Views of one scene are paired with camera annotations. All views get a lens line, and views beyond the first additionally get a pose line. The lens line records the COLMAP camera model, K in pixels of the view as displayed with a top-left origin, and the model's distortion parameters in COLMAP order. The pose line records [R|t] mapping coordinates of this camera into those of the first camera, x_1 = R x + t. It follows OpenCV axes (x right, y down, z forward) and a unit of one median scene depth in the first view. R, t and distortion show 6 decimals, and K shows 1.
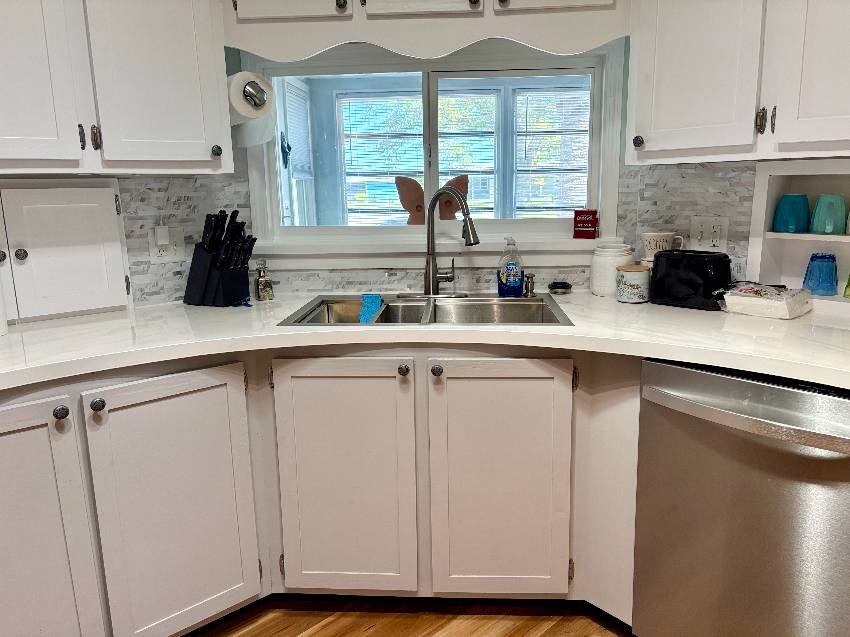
lens RADIAL K [[642.0, 0, 430.4], [0, 642.0, 316.9], [0, 0, 1]] dist [0.062273, -0.080881]
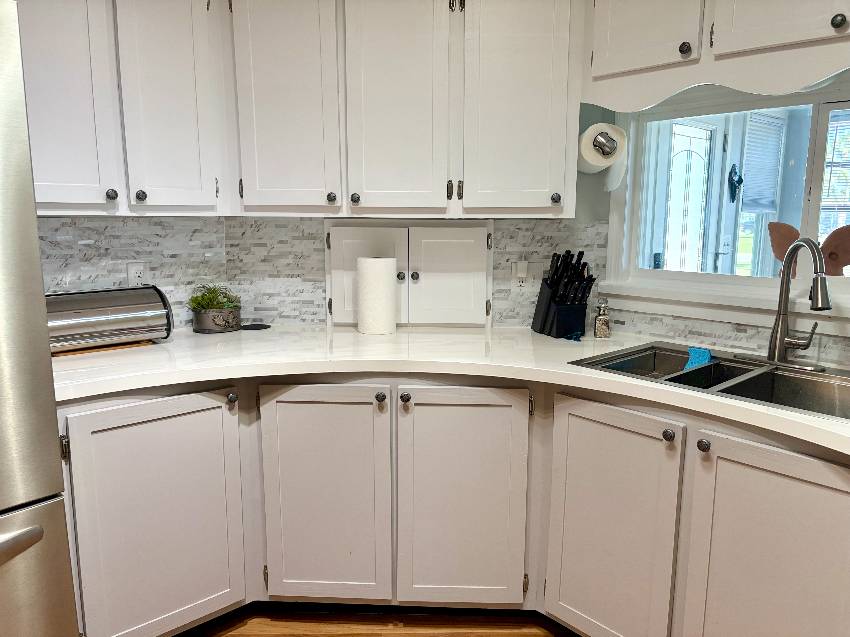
lens RADIAL K [[642.0, 0, 430.4], [0, 642.0, 316.9], [0, 0, 1]] dist [0.062273, -0.080881]
pose [[0.720367, 0.130943, -0.681121, 0.268709], [-0.155420, 0.987520, 0.025472, -0.045806], [0.675956, 0.087510, 0.731728, 0.056472]]
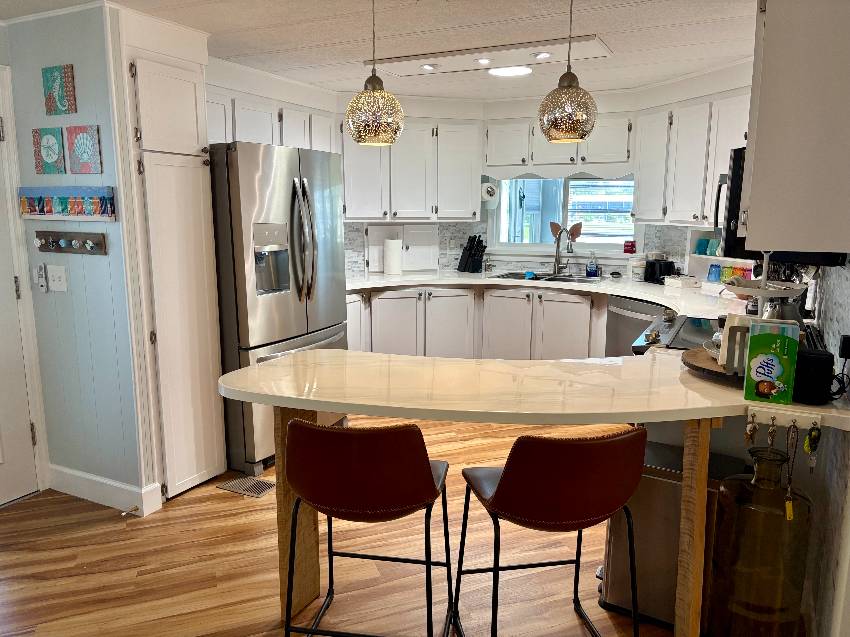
lens RADIAL K [[642.0, 0, 430.4], [0, 642.0, 316.9], [0, 0, 1]] dist [0.062273, -0.080881]
pose [[0.914160, 0.091587, -0.394871, 0.555728], [-0.101273, 0.994852, -0.003709, 0.187287], [0.392498, 0.043380, 0.918729, -1.404055]]
